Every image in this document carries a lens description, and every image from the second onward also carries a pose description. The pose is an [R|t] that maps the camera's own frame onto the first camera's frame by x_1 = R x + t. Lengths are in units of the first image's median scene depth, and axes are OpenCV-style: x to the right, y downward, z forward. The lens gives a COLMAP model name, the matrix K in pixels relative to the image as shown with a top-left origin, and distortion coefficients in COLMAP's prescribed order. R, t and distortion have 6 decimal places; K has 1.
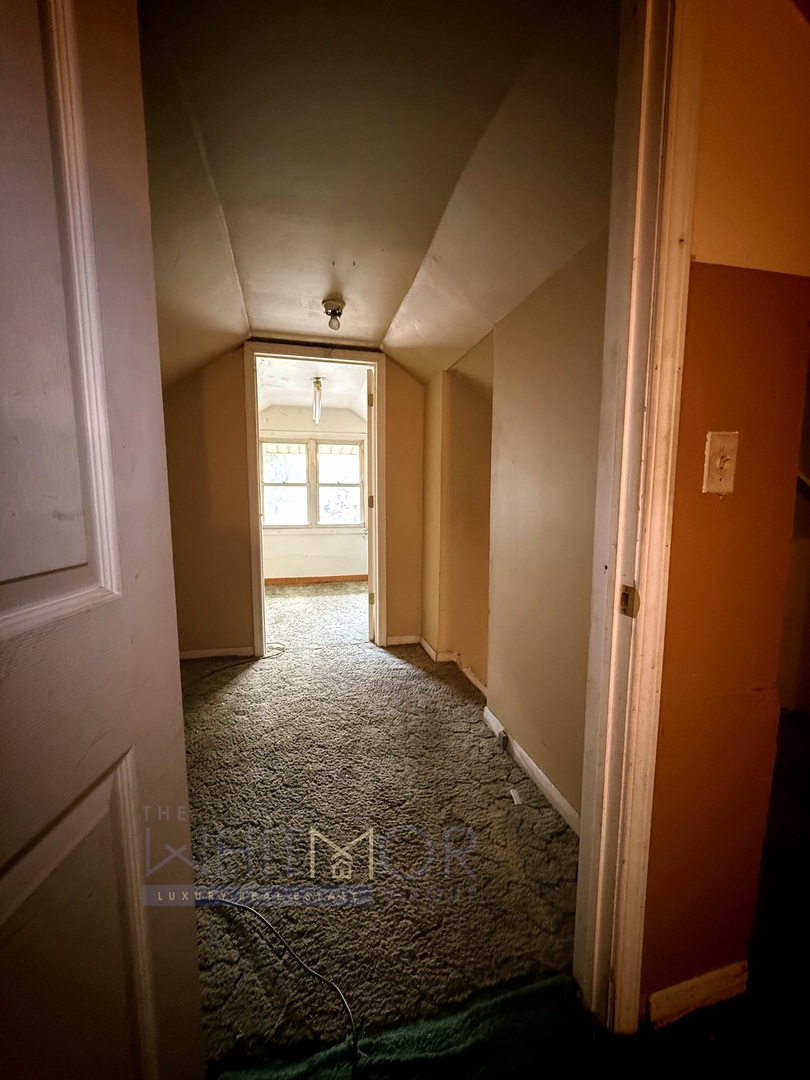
lens RADIAL K [[431.1, 0, 413.7], [0, 431.1, 544.4], [0, 0, 1]] dist [0.000160, 0.000495]
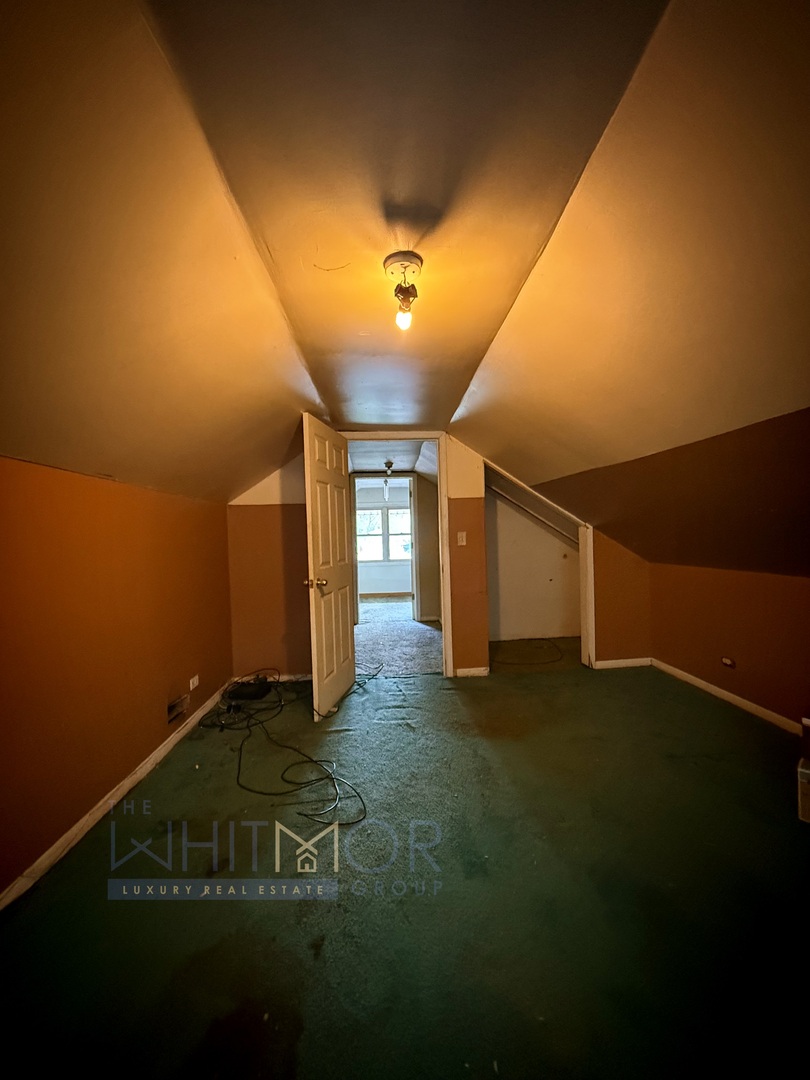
lens RADIAL K [[431.1, 0, 404.4], [0, 431.1, 535.6], [0, 0, 1]] dist [0.000160, 0.000495]
pose [[0.978583, -0.033372, -0.203130, 0.193241], [0.011148, 0.993915, -0.109583, 0.049796], [0.205551, 0.104971, 0.973001, -0.656113]]
